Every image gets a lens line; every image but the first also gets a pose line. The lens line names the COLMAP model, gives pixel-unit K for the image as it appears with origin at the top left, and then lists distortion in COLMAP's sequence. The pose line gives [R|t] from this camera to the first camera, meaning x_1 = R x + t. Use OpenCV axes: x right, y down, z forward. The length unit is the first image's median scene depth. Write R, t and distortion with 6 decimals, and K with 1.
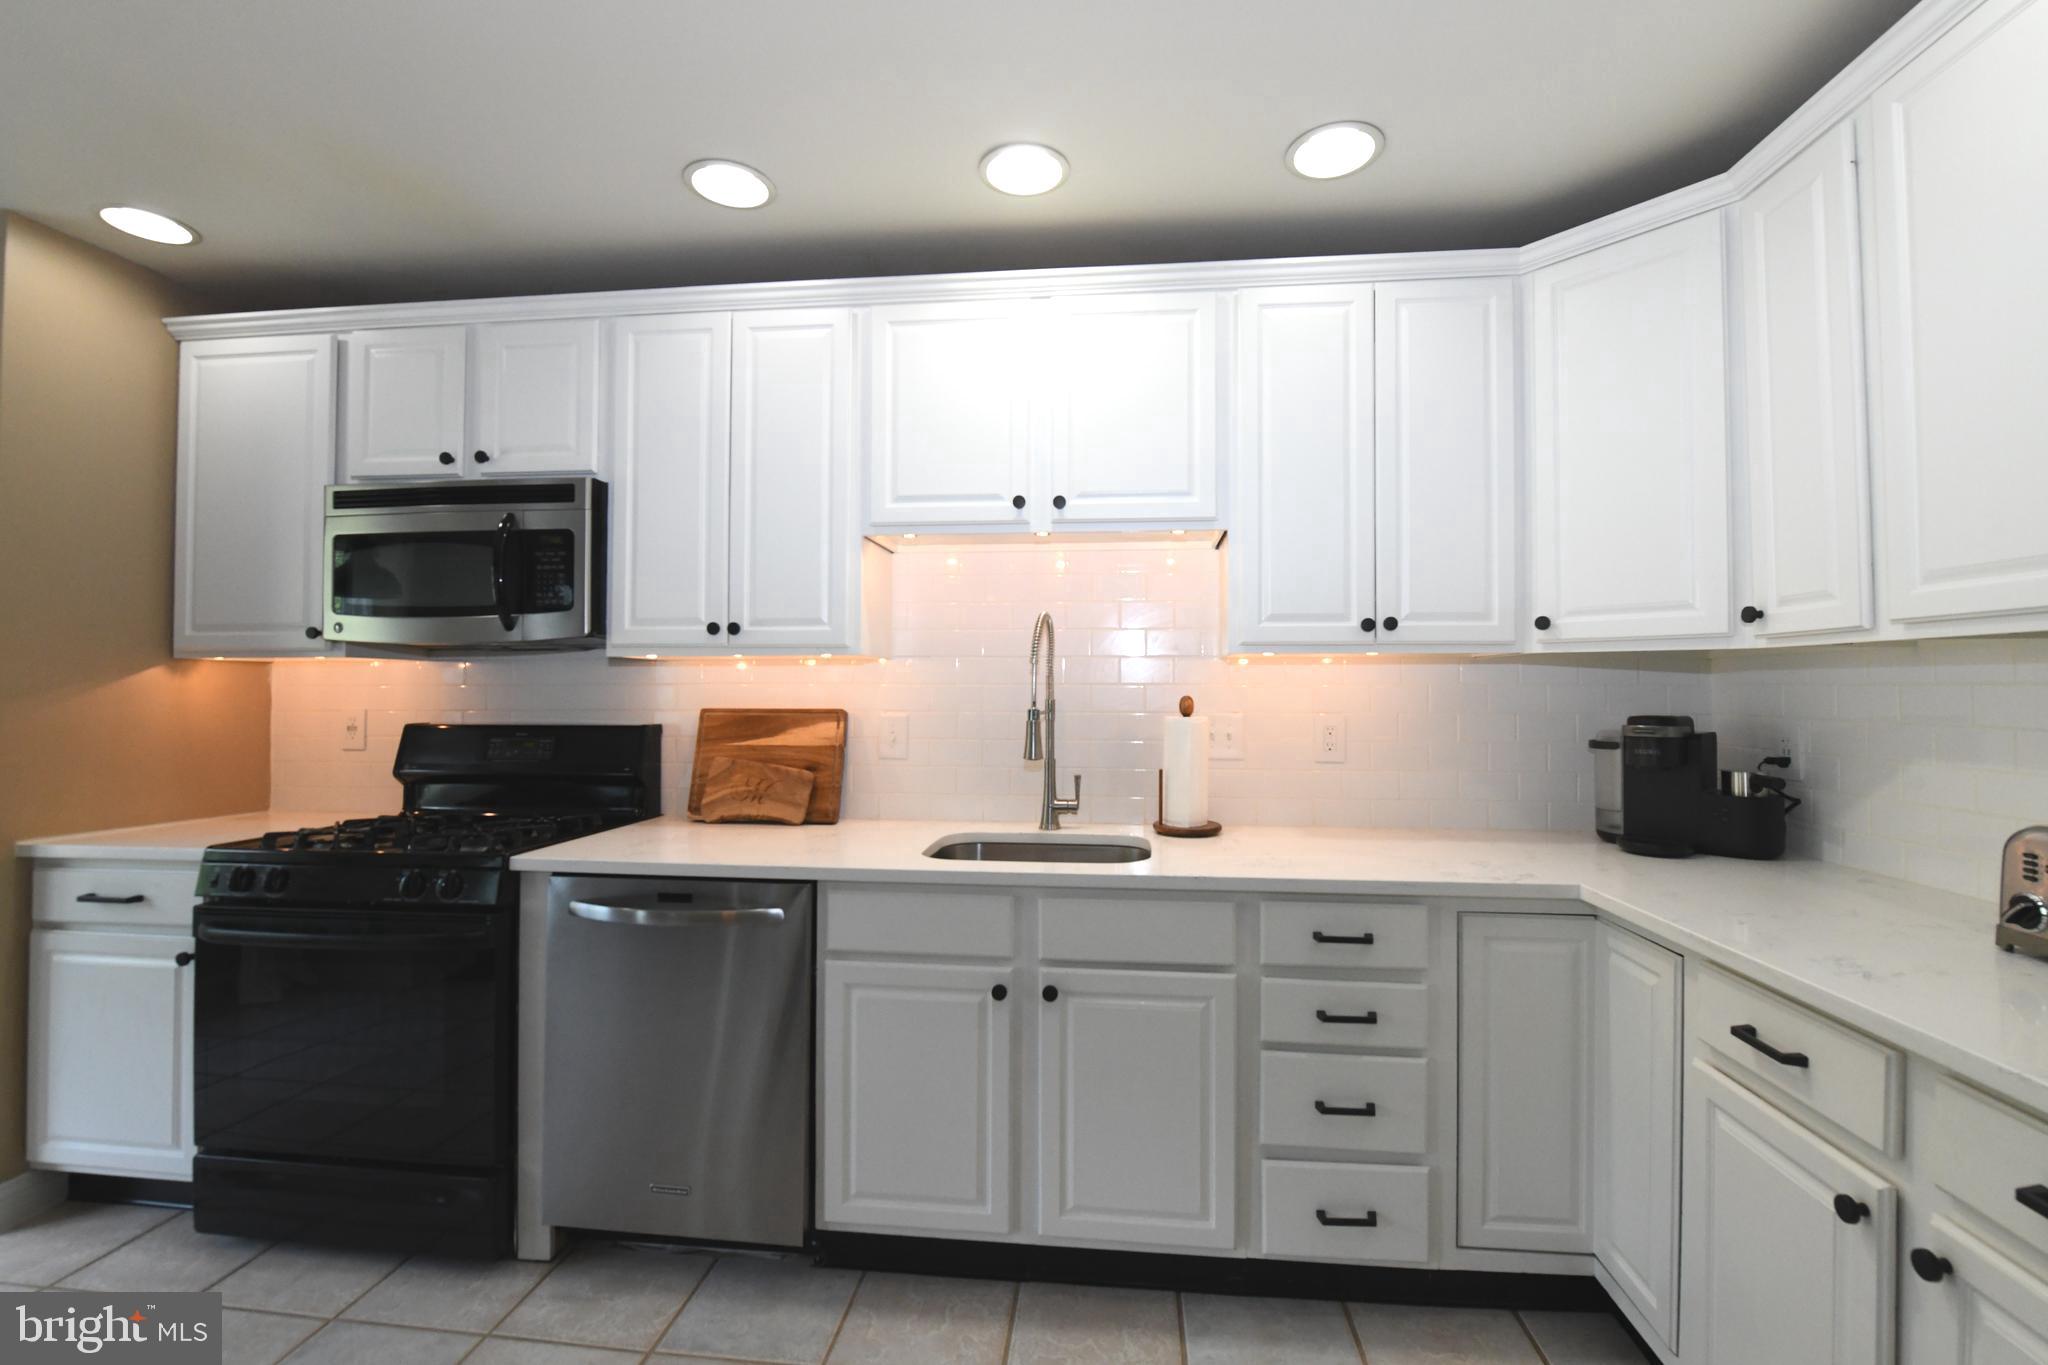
lens RADIAL K [[861.1, 0, 1024.0], [0, 861.1, 682.5], [0, 0, 1]] dist [-0.016546, 0.000127]
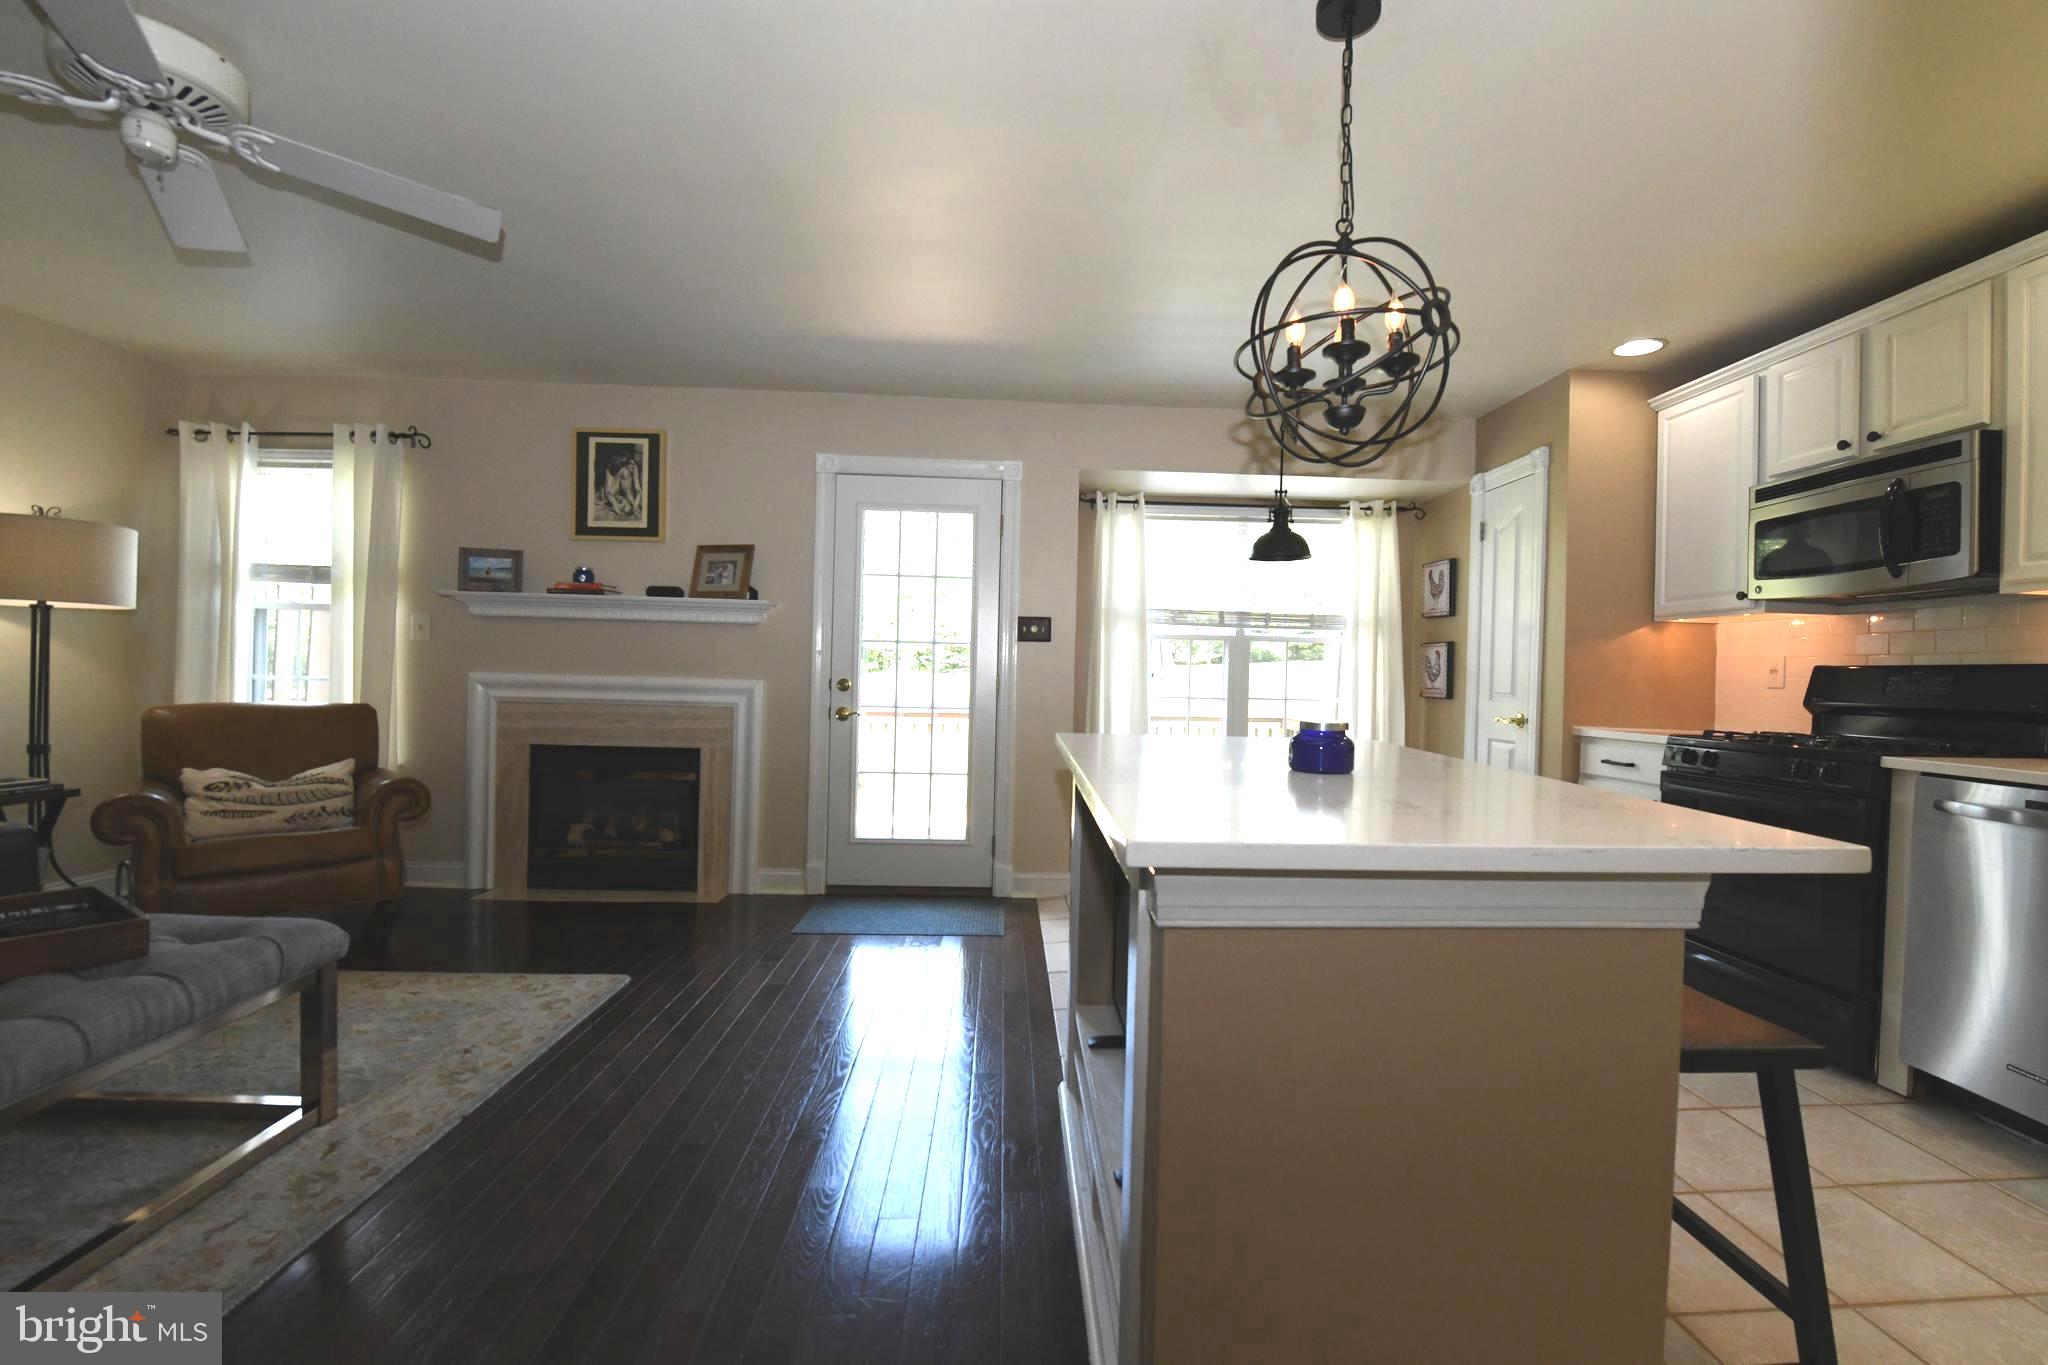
lens RADIAL K [[854.0, 0, 1056.5], [0, 854.0, 678.1], [0, 0, 1]] dist [-0.022372, 0.000356]
pose [[0.158203, 0.007152, -0.987381, 0.348638], [-0.007991, 0.999950, 0.005963, 0.078926], [0.987374, 0.006946, 0.158252, -0.321724]]
